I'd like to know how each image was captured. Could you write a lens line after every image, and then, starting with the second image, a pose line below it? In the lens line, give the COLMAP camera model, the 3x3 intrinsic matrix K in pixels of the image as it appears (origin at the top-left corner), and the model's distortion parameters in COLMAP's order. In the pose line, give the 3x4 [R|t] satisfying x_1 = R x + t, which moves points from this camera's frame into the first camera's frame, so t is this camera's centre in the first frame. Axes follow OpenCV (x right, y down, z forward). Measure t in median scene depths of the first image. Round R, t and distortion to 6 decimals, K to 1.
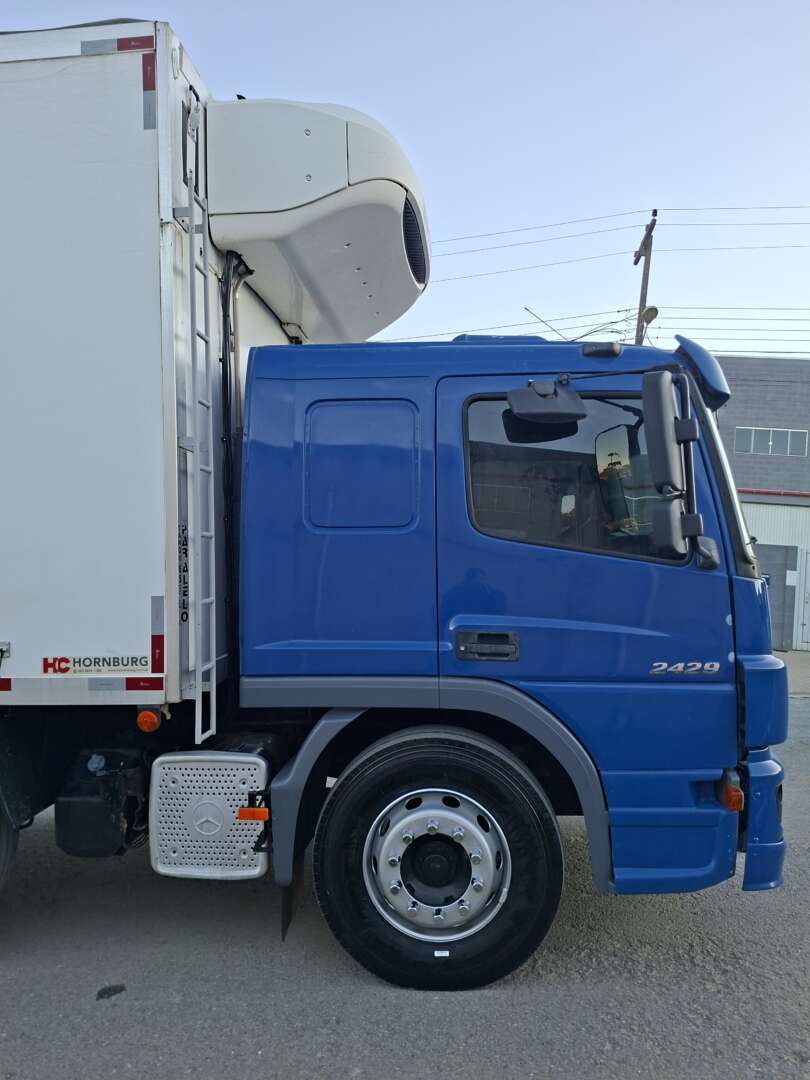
lens RADIAL K [[759.7, 0, 413.3], [0, 759.7, 544.0], [0, 0, 1]] dist [0.109402, -0.112620]
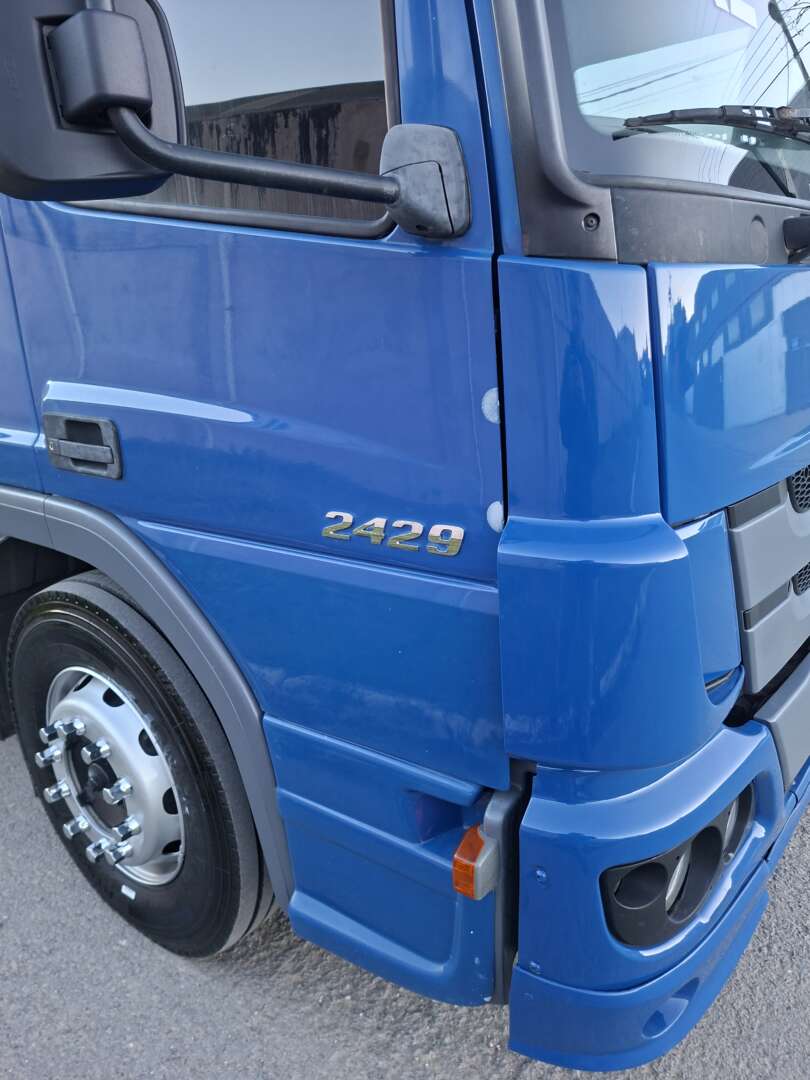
lens RADIAL K [[726.5, 0, 428.2], [0, 726.5, 544.6], [0, 0, 1]] dist [0.083629, -0.103561]
pose [[0.842873, 0.127282, -0.522843, 0.556188], [0.044391, 0.951864, 0.303288, 0.060131], [0.536279, -0.278843, 0.796650, 0.723496]]
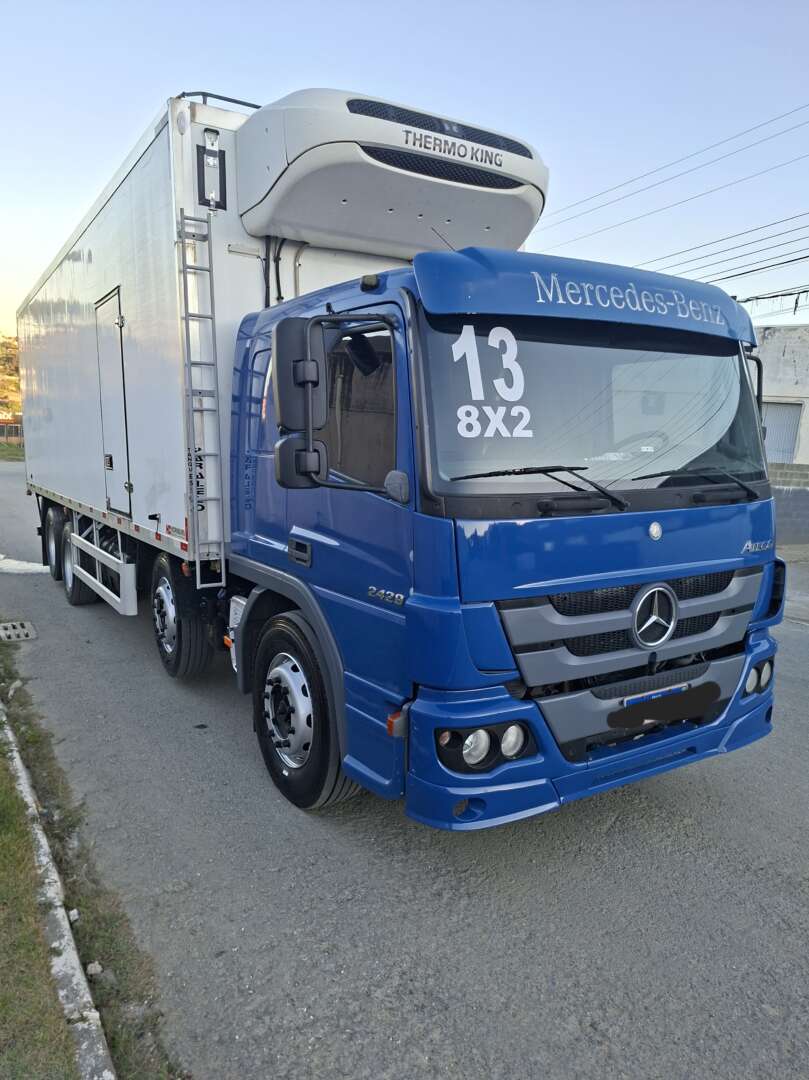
lens RADIAL K [[759.7, 0, 412.8], [0, 759.7, 544.0], [0, 0, 1]] dist [0.109402, -0.112620]
pose [[0.601600, 0.117531, -0.790103, 1.183125], [-0.014521, 0.990562, 0.136293, -0.049063], [0.798665, -0.070521, 0.597629, 0.416610]]
